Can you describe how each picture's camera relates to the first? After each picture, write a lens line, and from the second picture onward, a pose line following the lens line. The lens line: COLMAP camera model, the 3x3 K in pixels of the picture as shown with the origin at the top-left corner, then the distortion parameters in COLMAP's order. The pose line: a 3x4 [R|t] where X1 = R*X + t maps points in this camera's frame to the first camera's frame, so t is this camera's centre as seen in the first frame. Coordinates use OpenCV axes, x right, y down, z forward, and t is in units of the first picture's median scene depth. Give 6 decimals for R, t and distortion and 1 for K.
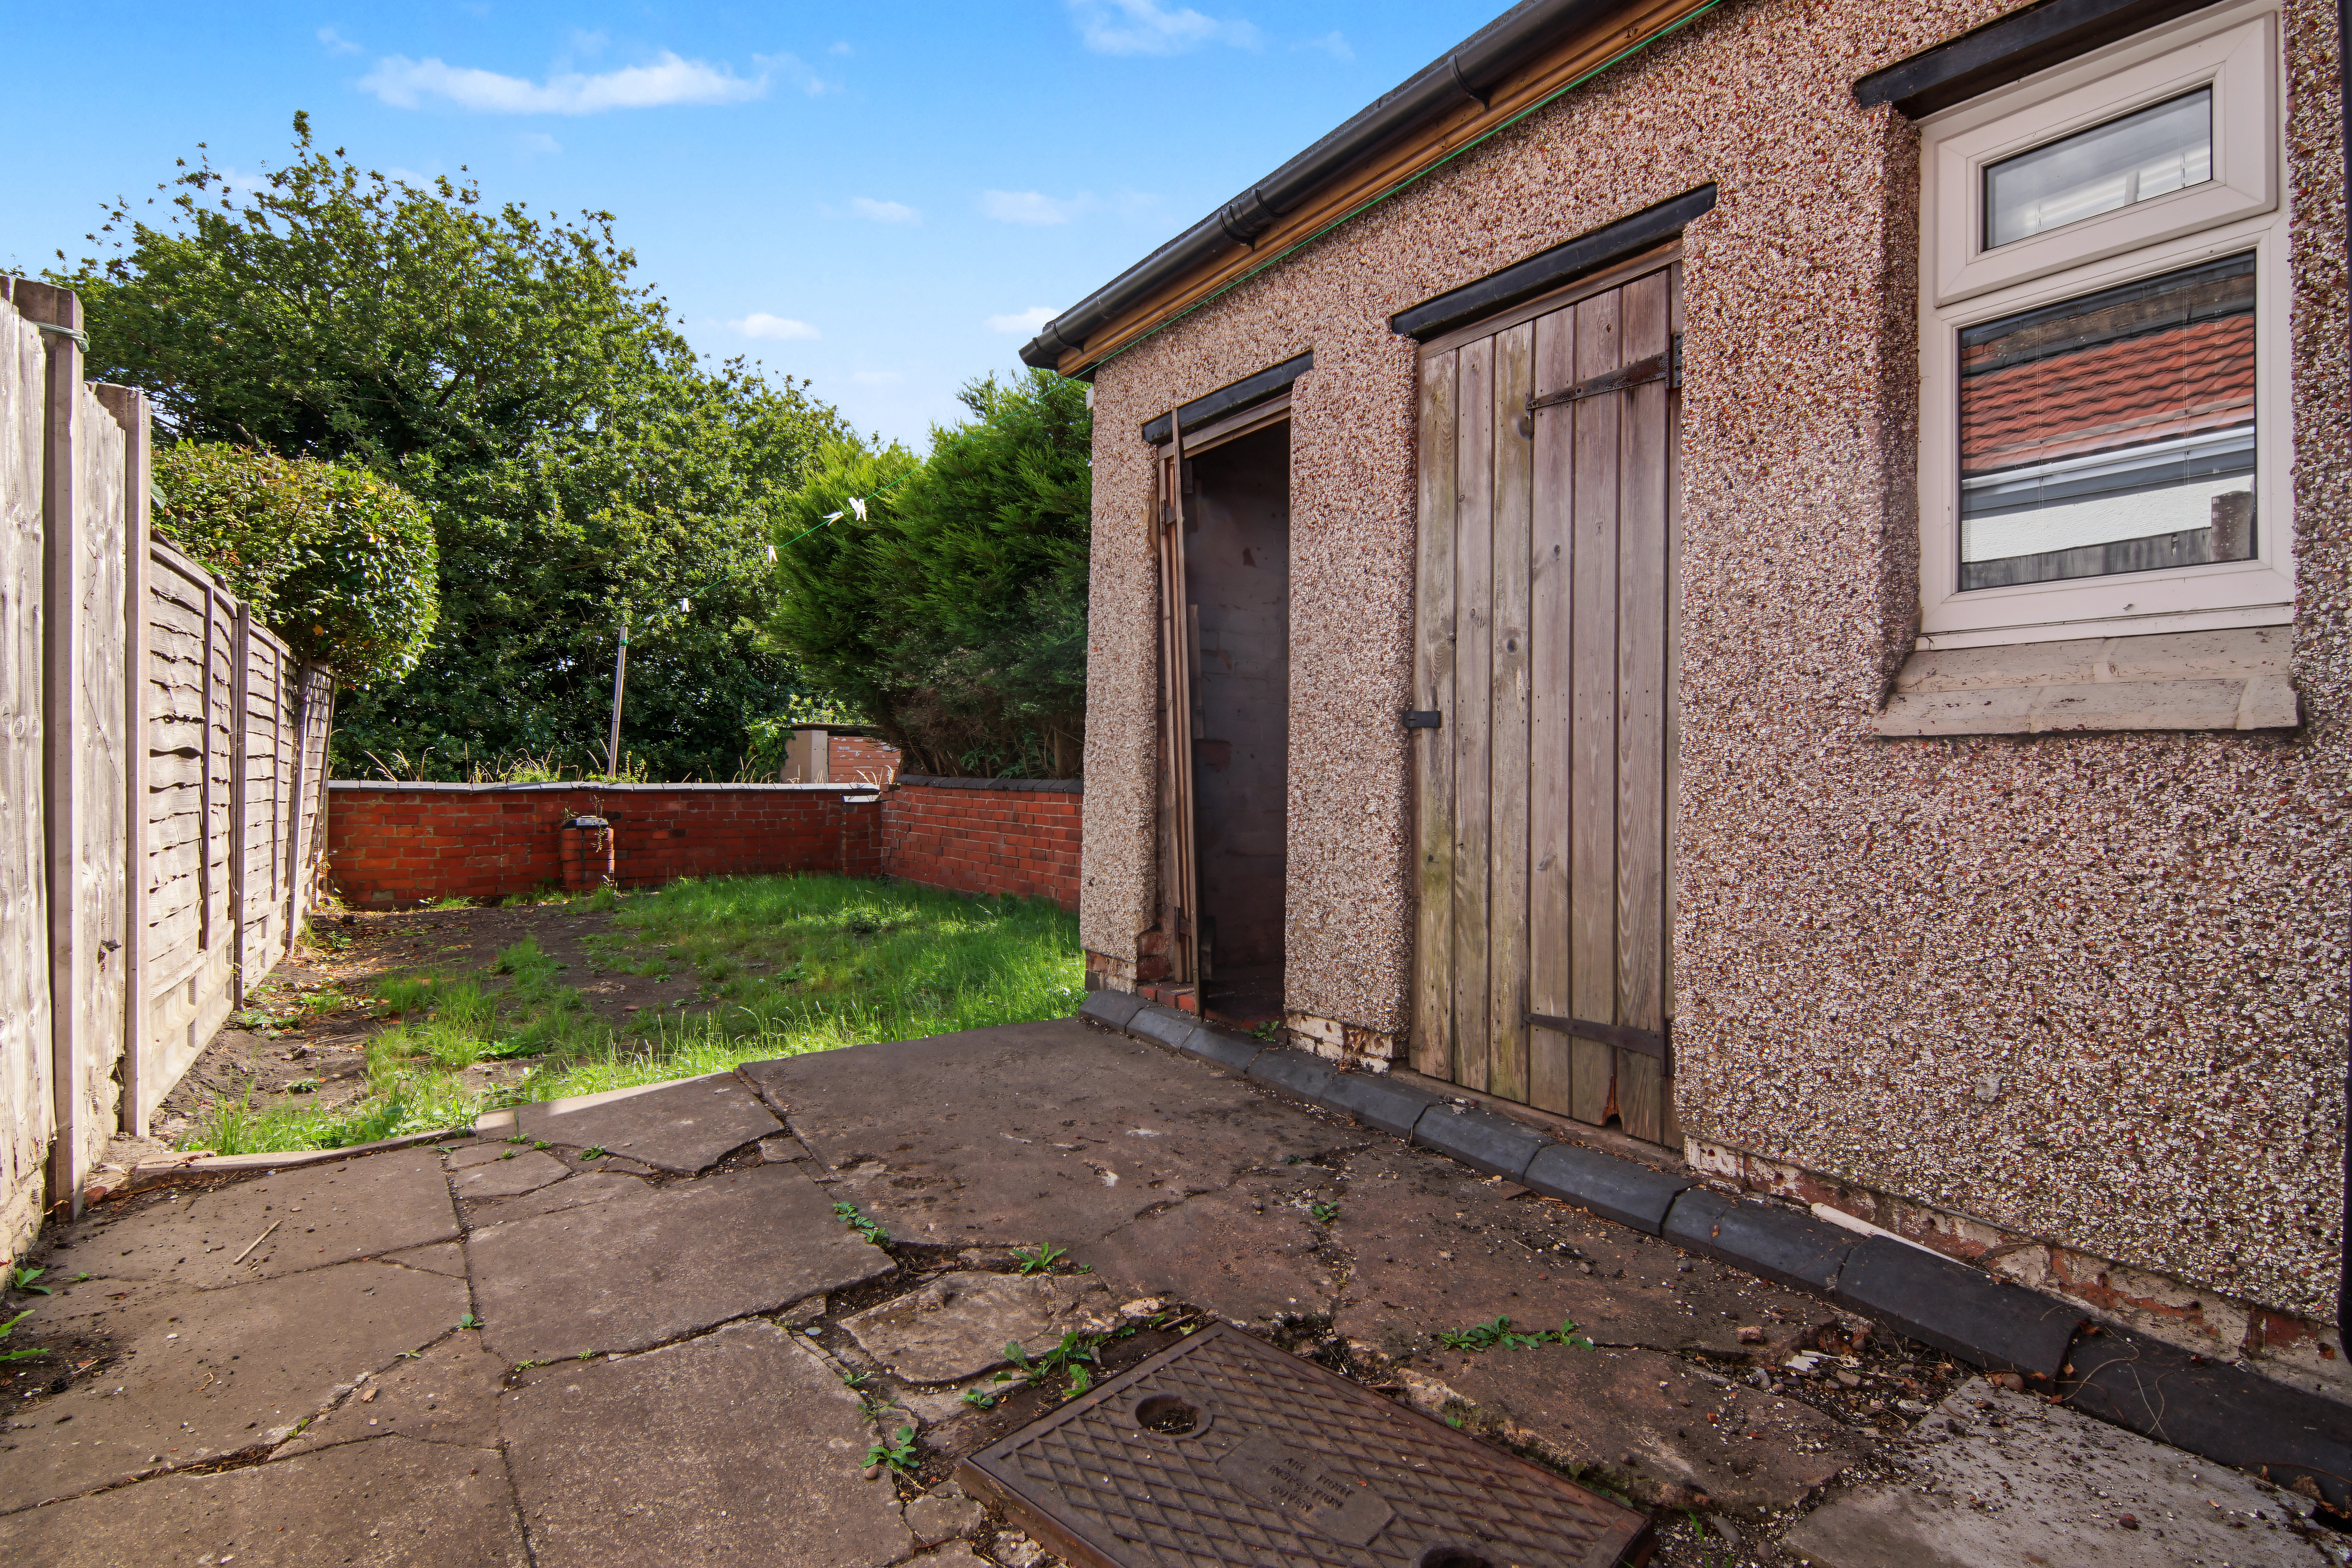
lens RADIAL K [[1136.9, 0, 1167.3], [0, 1136.9, 751.4], [0, 0, 1]] dist [0.003359, -0.009651]
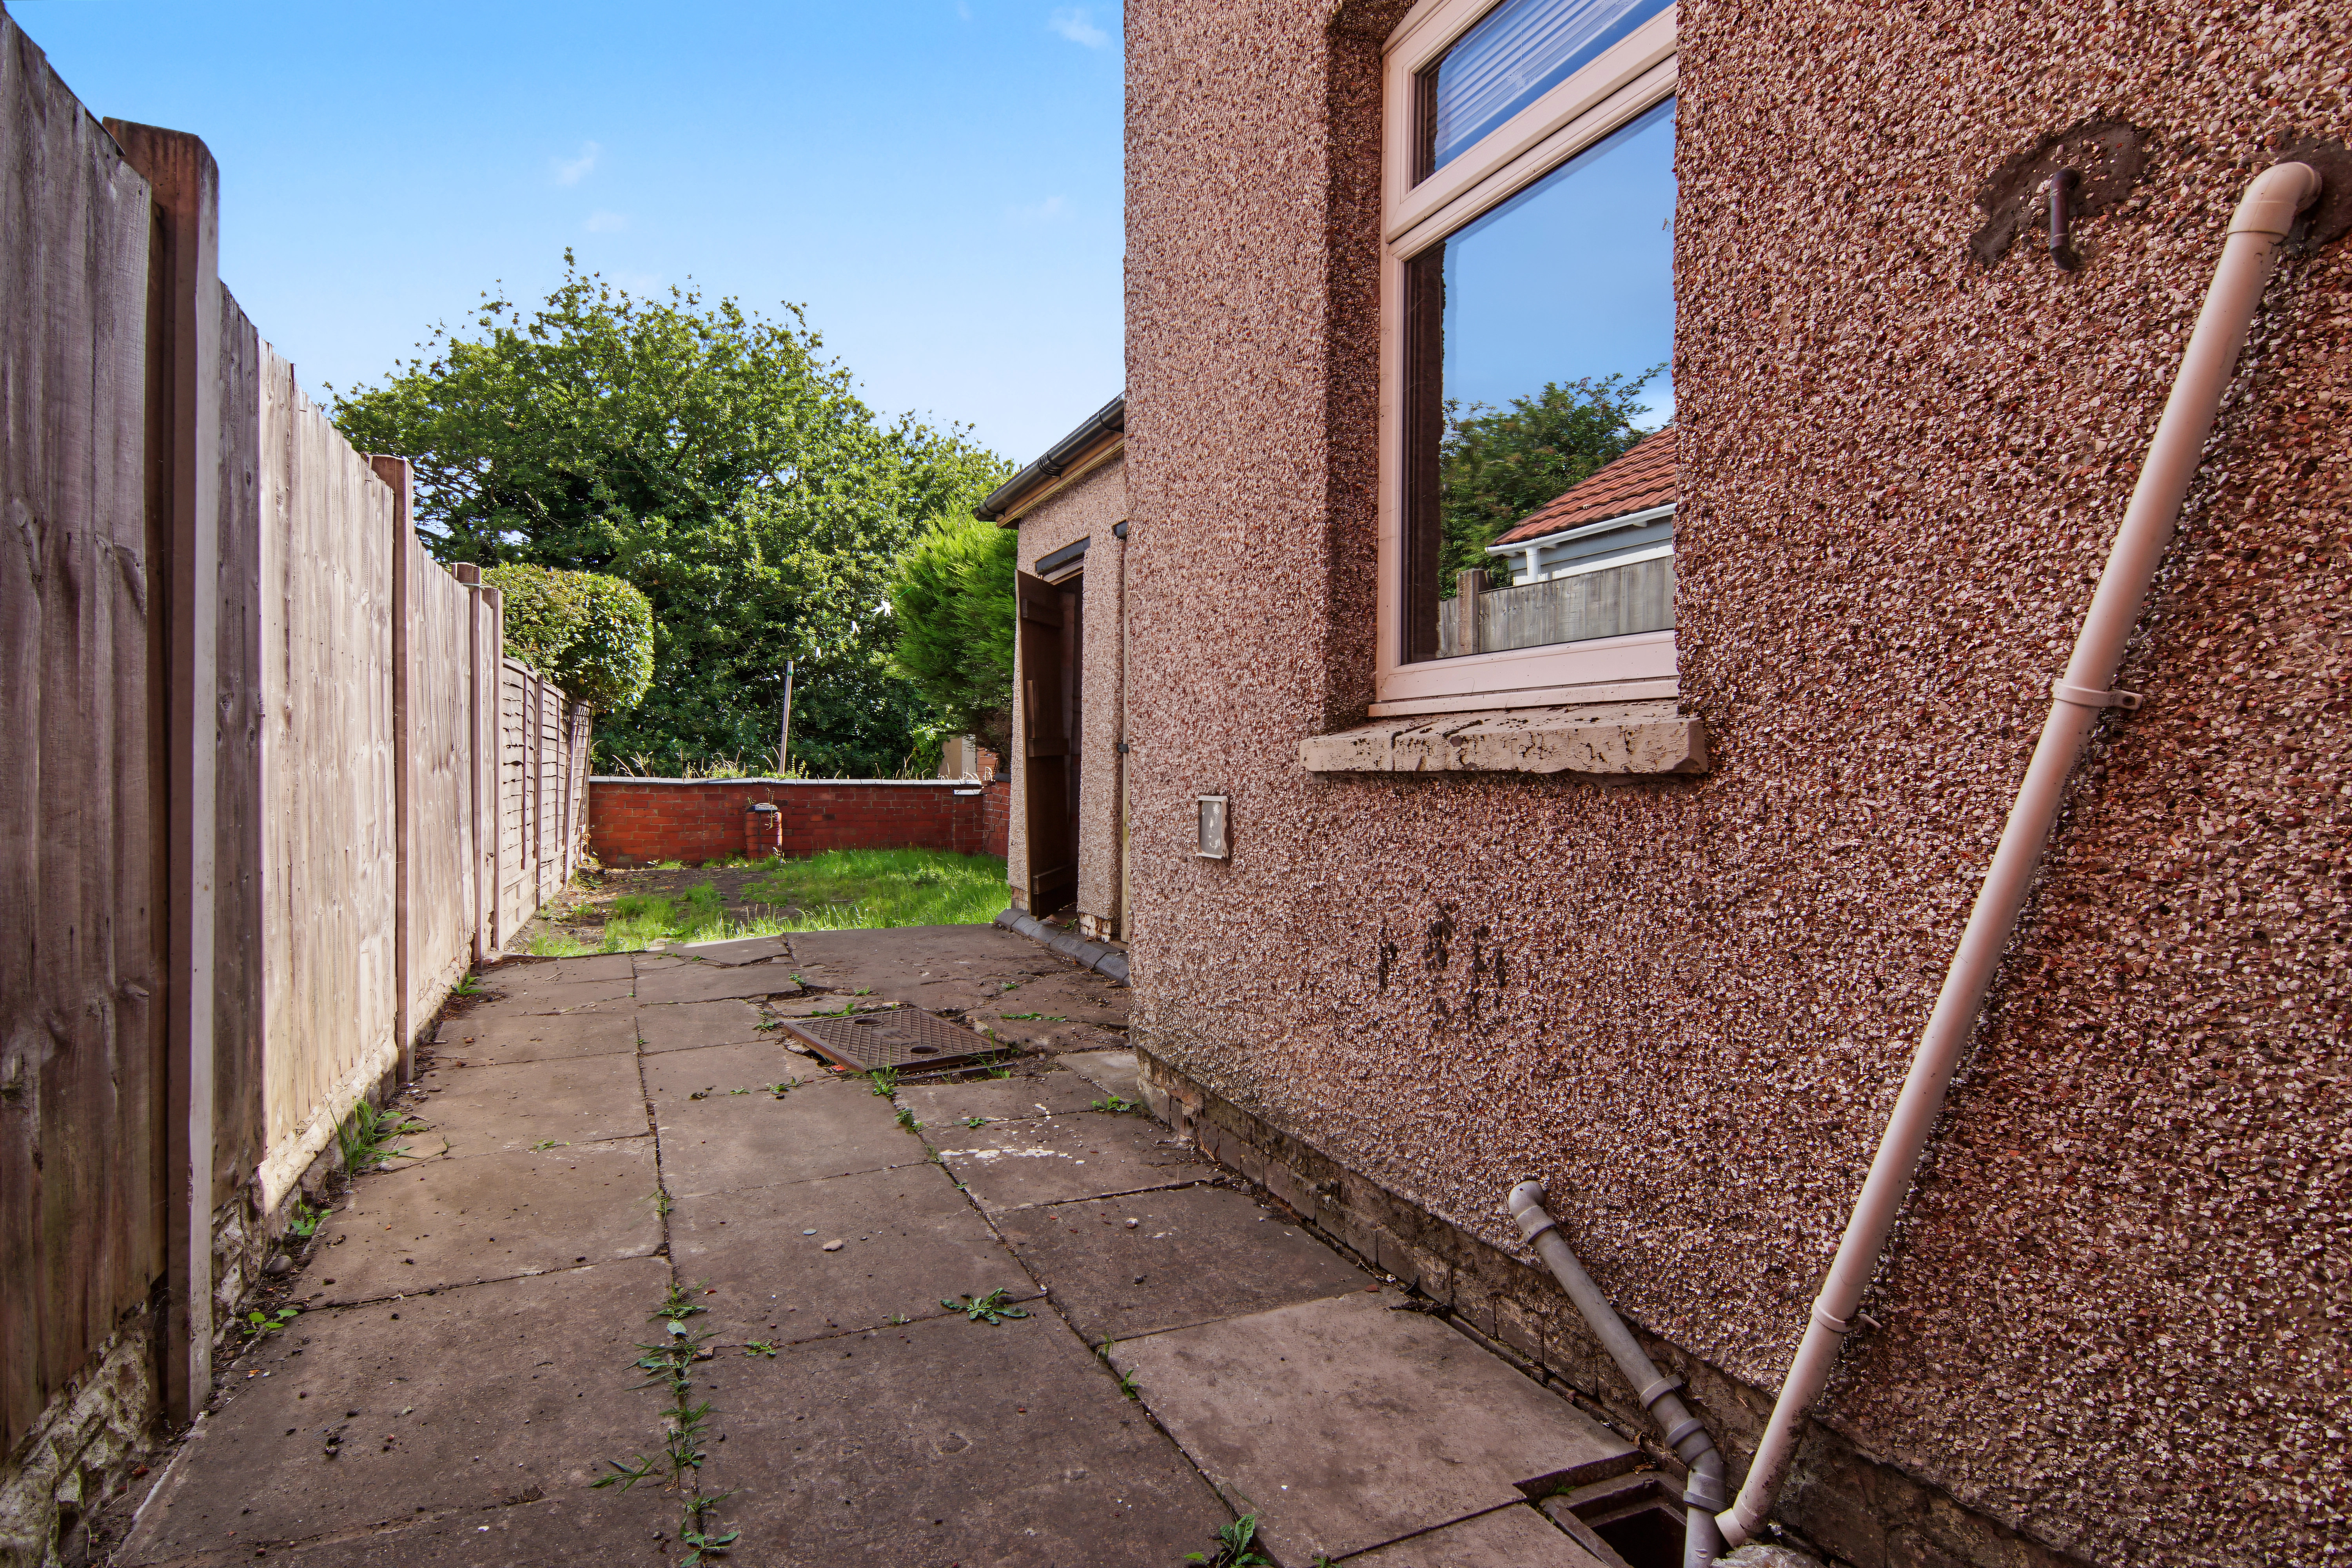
lens RADIAL K [[1136.9, 0, 1167.3], [0, 1136.9, 751.4], [0, 0, 1]] dist [0.003359, -0.009651]
pose [[0.985737, 0.000376, -0.168291, 0.112667], [0.000198, 0.999994, 0.003392, -0.005359], [0.168291, -0.003377, 0.985732, -0.147660]]
